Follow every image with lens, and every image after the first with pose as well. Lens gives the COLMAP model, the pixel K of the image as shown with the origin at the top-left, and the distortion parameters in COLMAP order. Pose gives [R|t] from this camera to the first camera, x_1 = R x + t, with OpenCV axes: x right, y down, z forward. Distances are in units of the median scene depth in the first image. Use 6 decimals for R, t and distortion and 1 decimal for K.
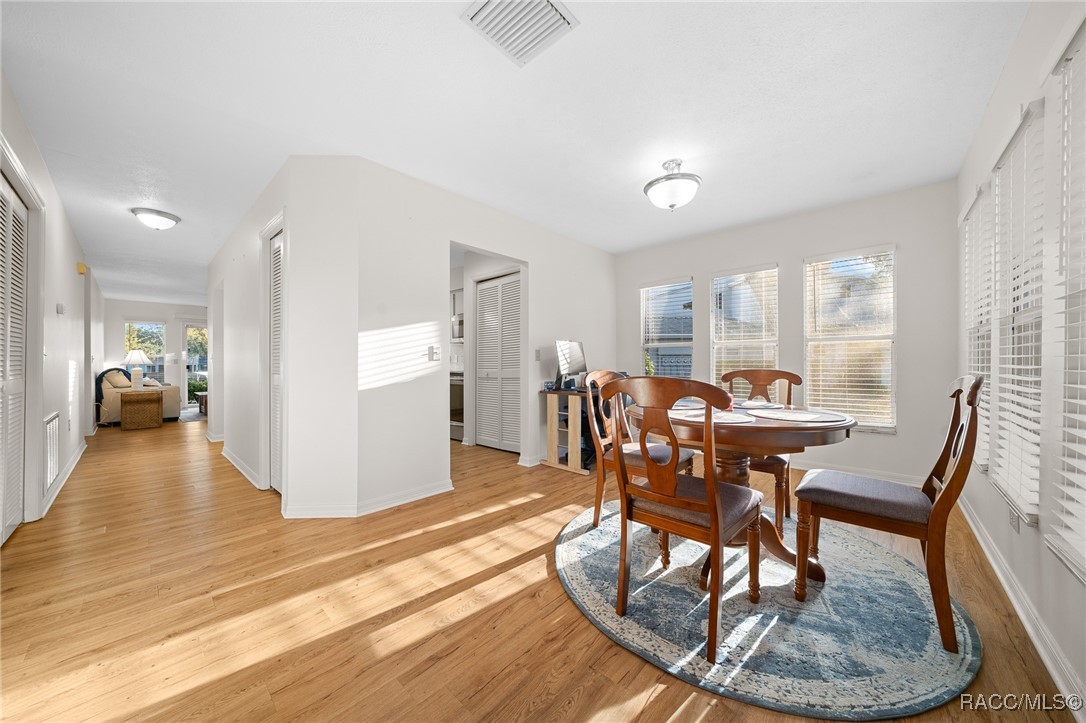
lens RADIAL K [[365.3, 0, 543.3], [0, 365.3, 363.4], [0, 0, 1]] dist [-0.000705, -0.000051]
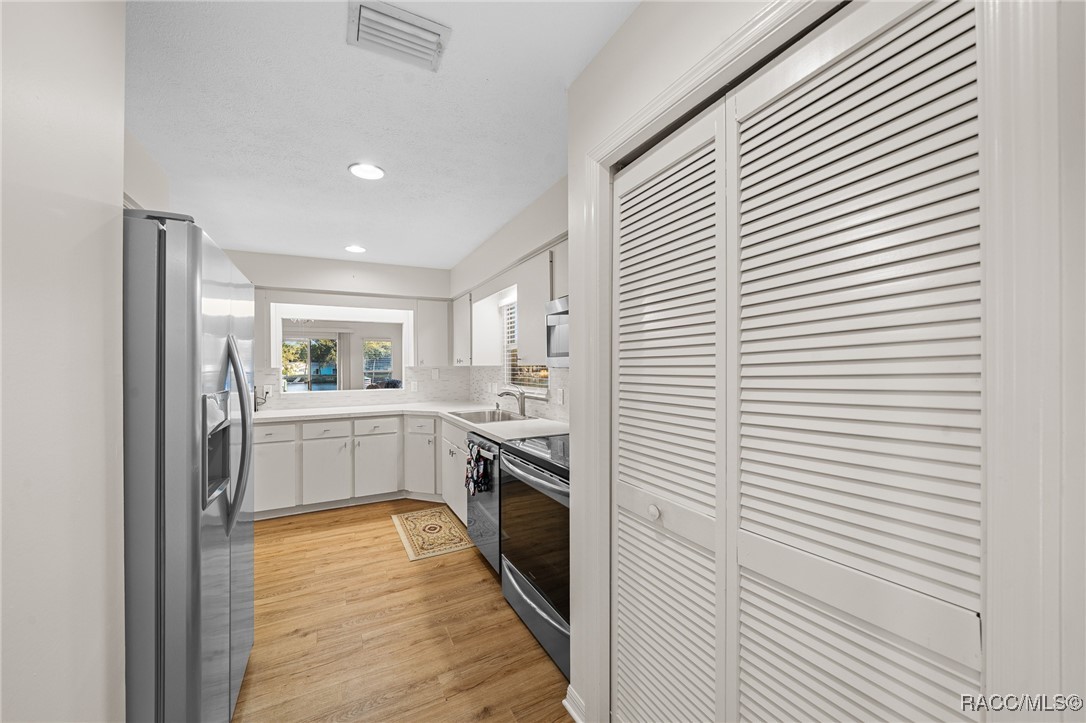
lens RADIAL K [[378.5, 0, 517.8], [0, 378.5, 365.6], [0, 0, 1]] dist [-0.000381, 0.000017]
pose [[0.930177, -0.004136, -0.367088, -0.245865], [0.004444, 0.999990, -0.000006, -0.119775], [0.367085, -0.001626, 0.930186, 1.201255]]
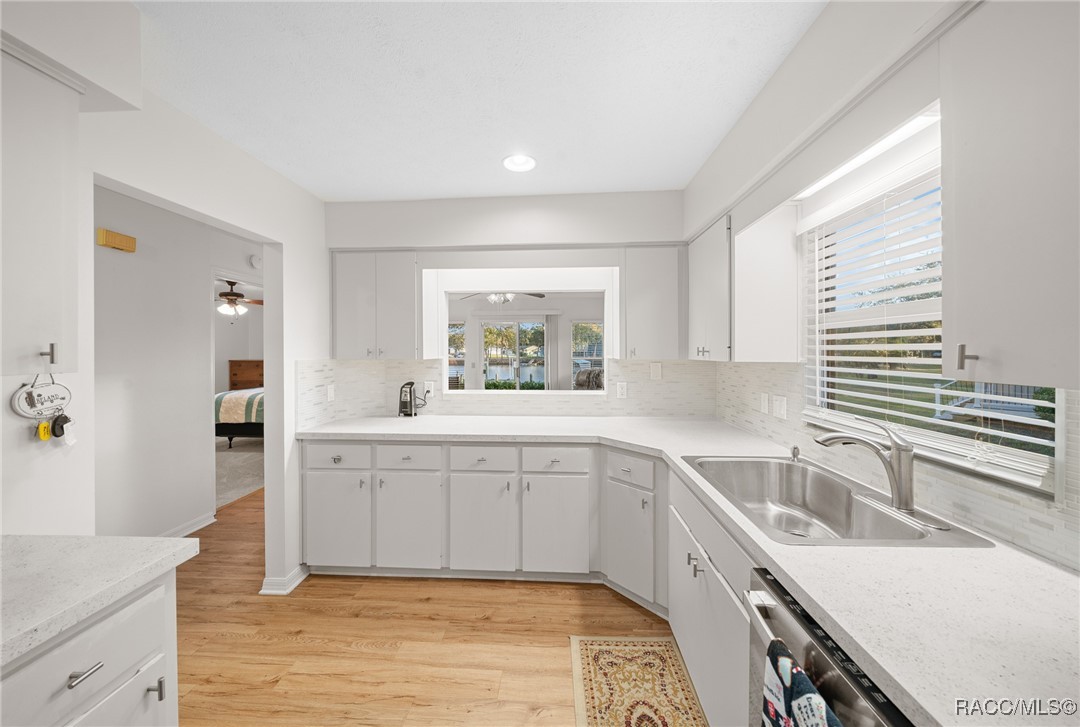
lens RADIAL K [[389.7, 0, 543.9], [0, 389.7, 349.8], [0, 0, 1]] dist [-0.000908, -0.000123]
pose [[0.642824, 0.000773, -0.766014, -0.609646], [-0.000993, 0.999999, 0.000176, -0.142396], [0.766014, 0.000647, 0.642824, 1.746697]]
